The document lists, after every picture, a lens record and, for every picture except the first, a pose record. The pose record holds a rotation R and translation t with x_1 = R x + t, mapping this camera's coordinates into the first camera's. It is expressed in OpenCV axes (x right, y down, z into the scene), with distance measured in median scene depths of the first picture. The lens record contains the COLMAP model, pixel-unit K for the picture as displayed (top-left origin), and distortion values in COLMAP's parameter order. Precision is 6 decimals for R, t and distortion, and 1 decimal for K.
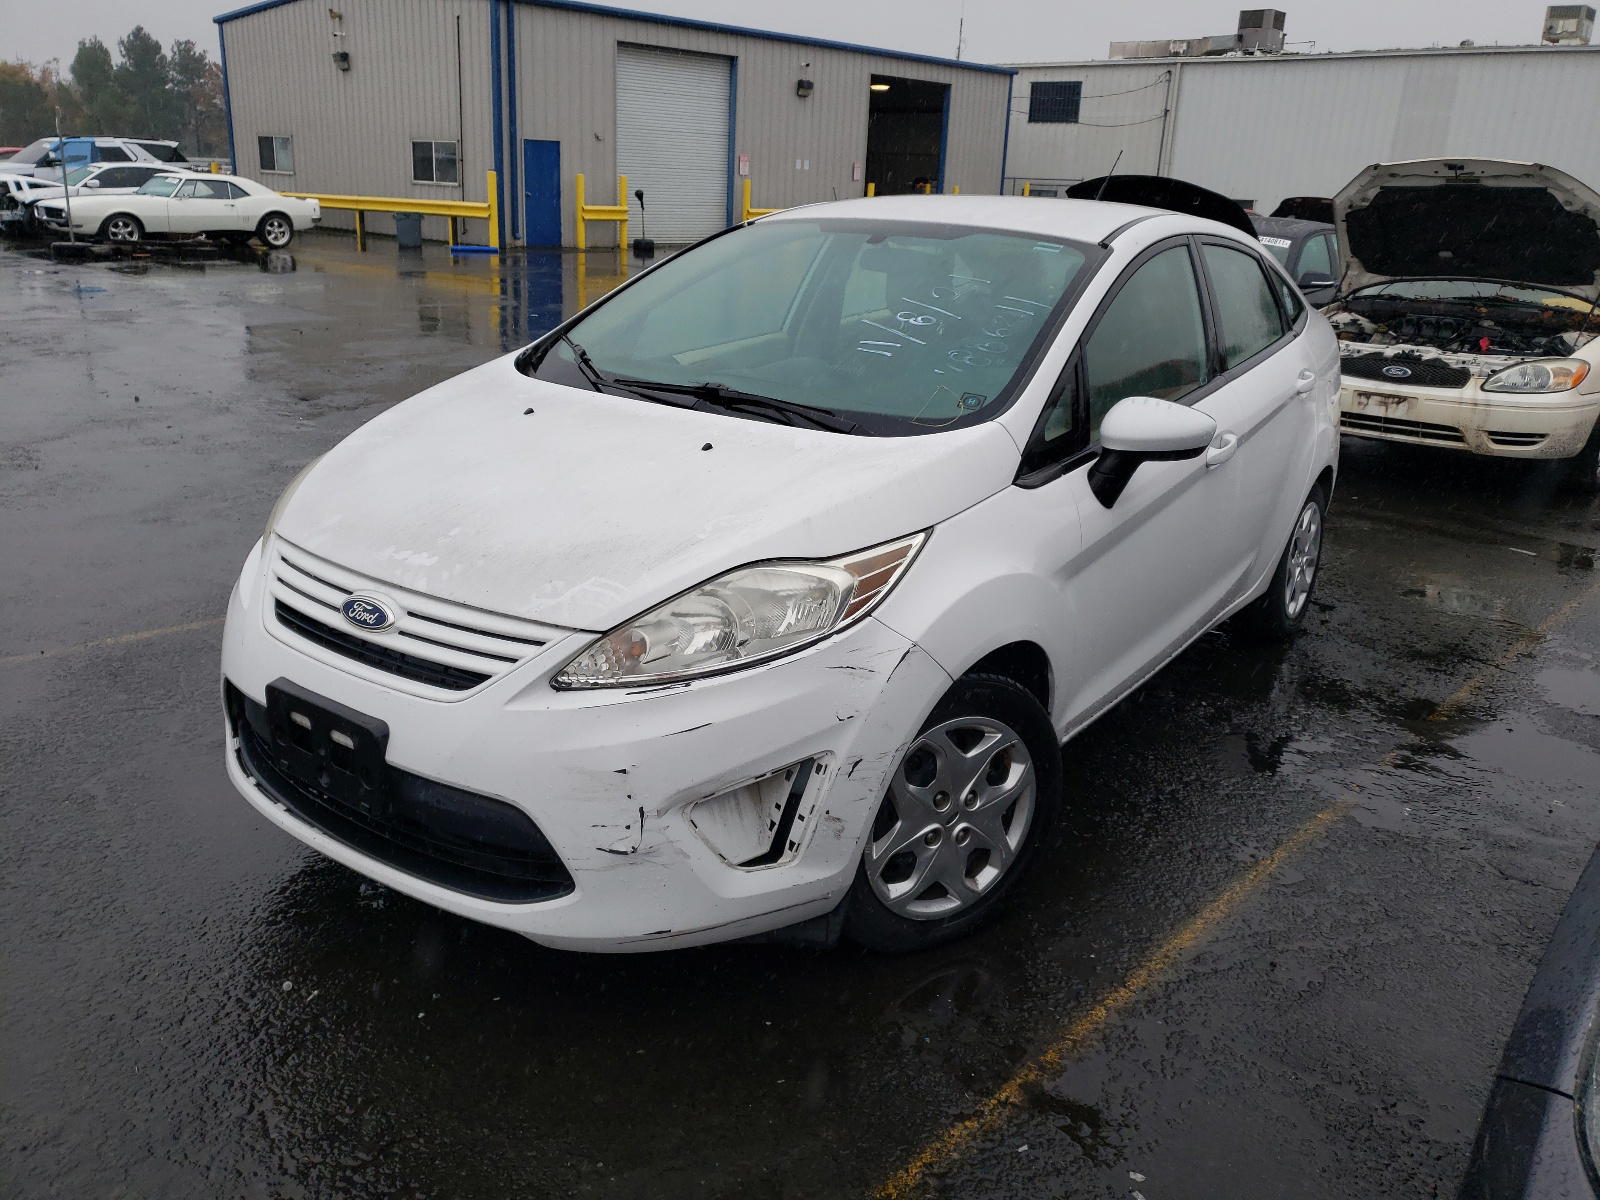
lens RADIAL K [[1310.0, 0, 788.4], [0, 1310.0, 599.1], [0, 0, 1]] dist [0.073048, -0.097018]
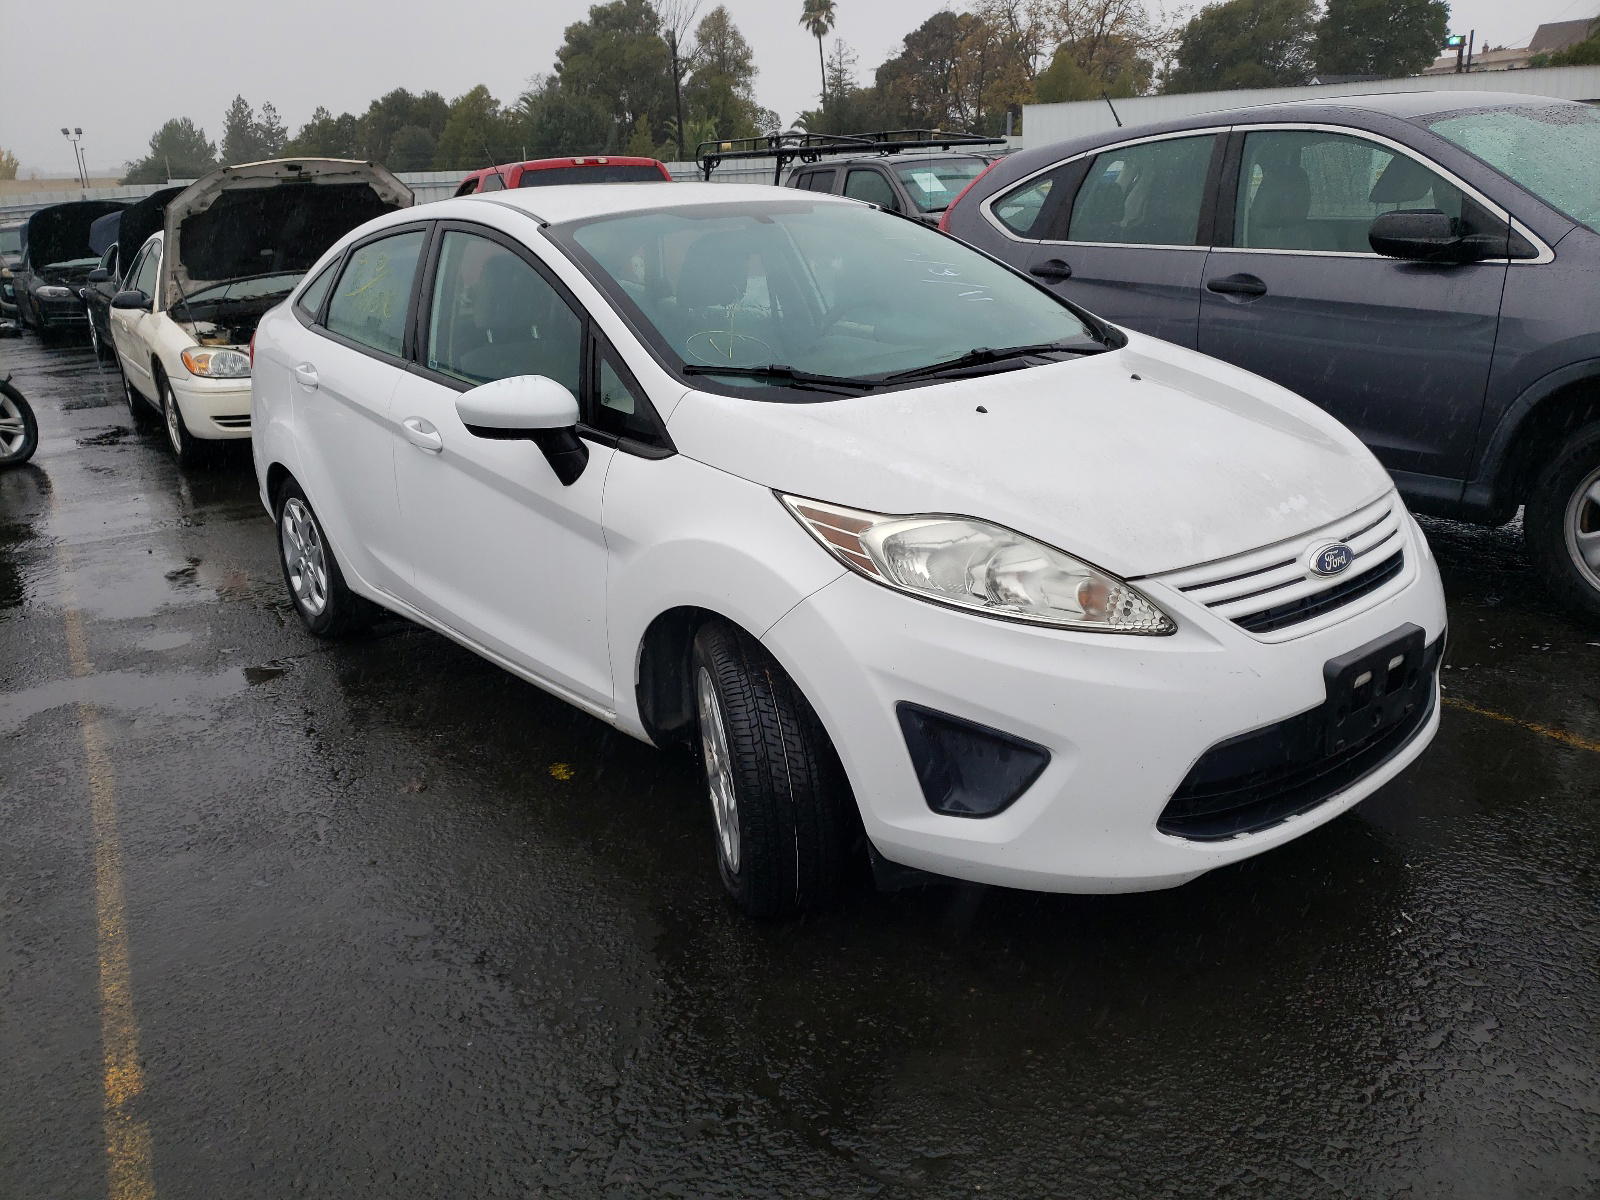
lens RADIAL K [[1310.0, 0, 788.4], [0, 1310.0, 599.1], [0, 0, 1]] dist [0.073048, -0.097018]
pose [[0.200574, -0.327969, 0.923150, -1.399993], [0.344076, 0.905853, 0.247066, -0.371230], [-0.917269, 0.268078, 0.294537, 1.116541]]
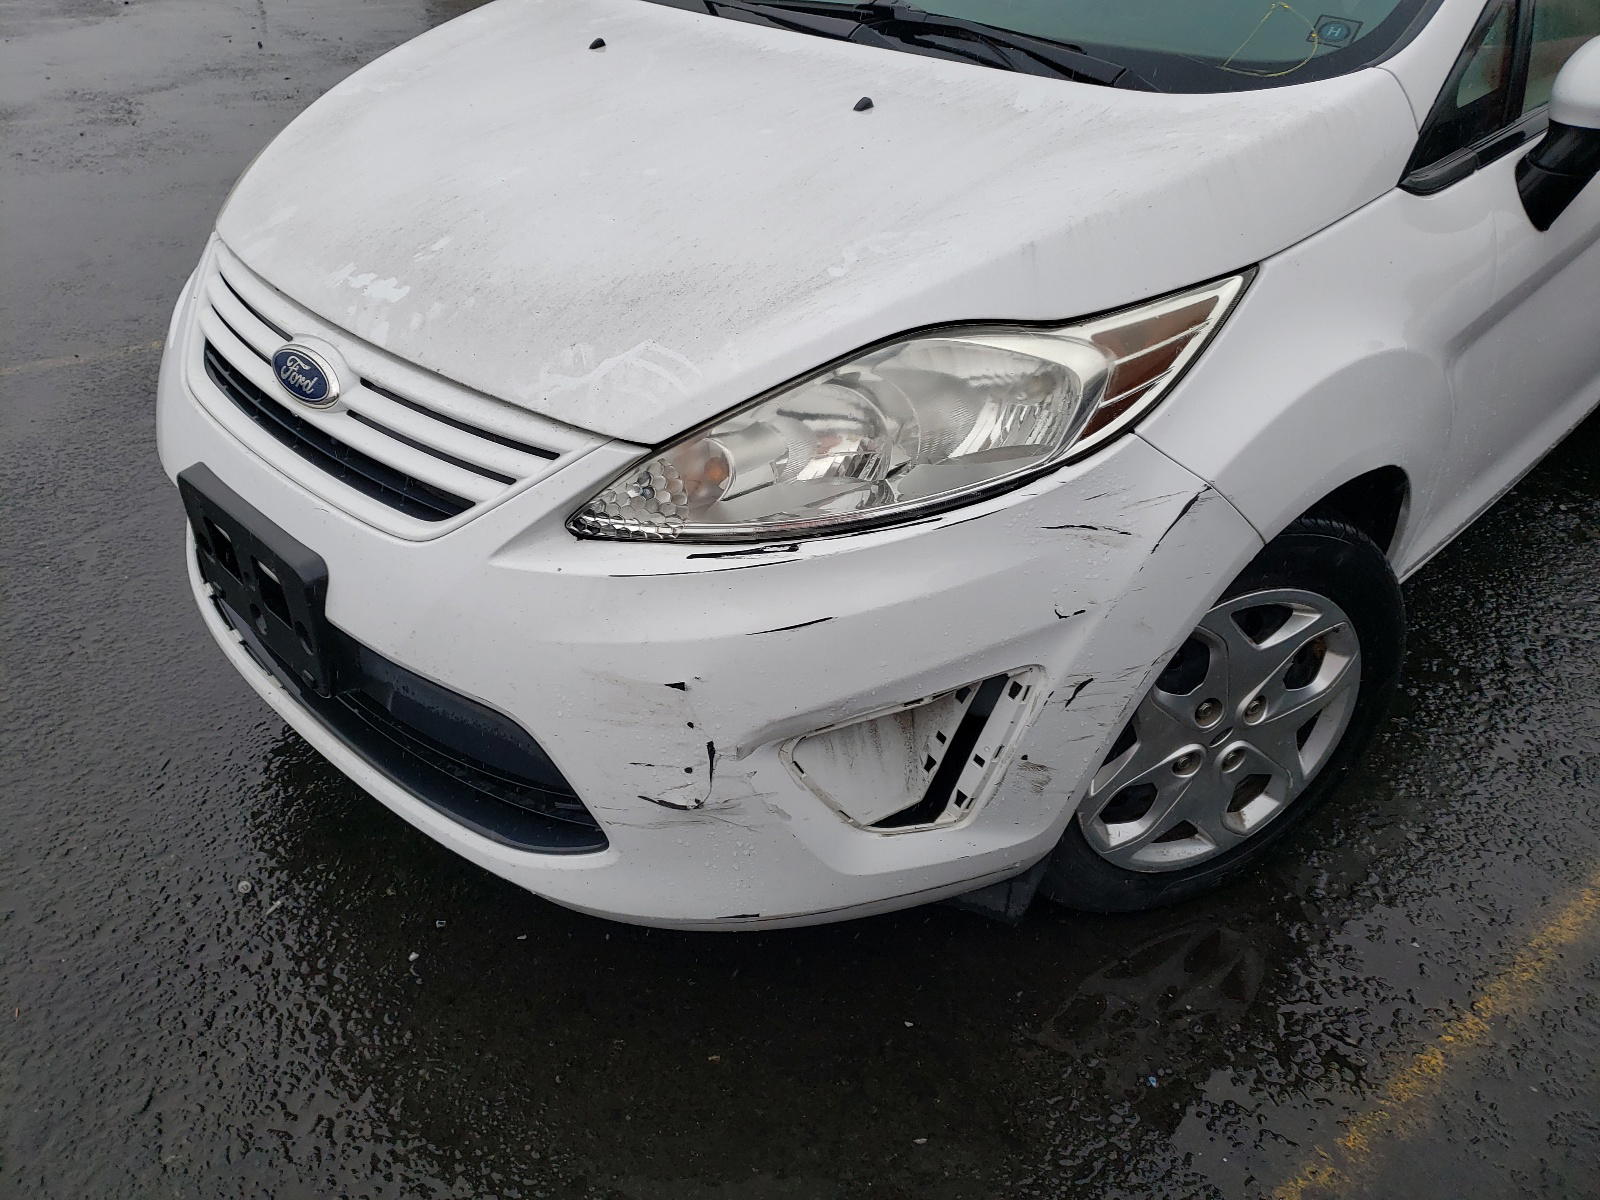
lens RADIAL K [[1310.0, 0, 788.4], [0, 1310.0, 599.1], [0, 0, 1]] dist [0.073048, -0.097018]
pose [[0.989188, 0.069018, -0.129397, -0.003881], [-0.037215, 0.971588, 0.233734, -0.042116], [0.141852, -0.226392, 0.963652, 0.411215]]
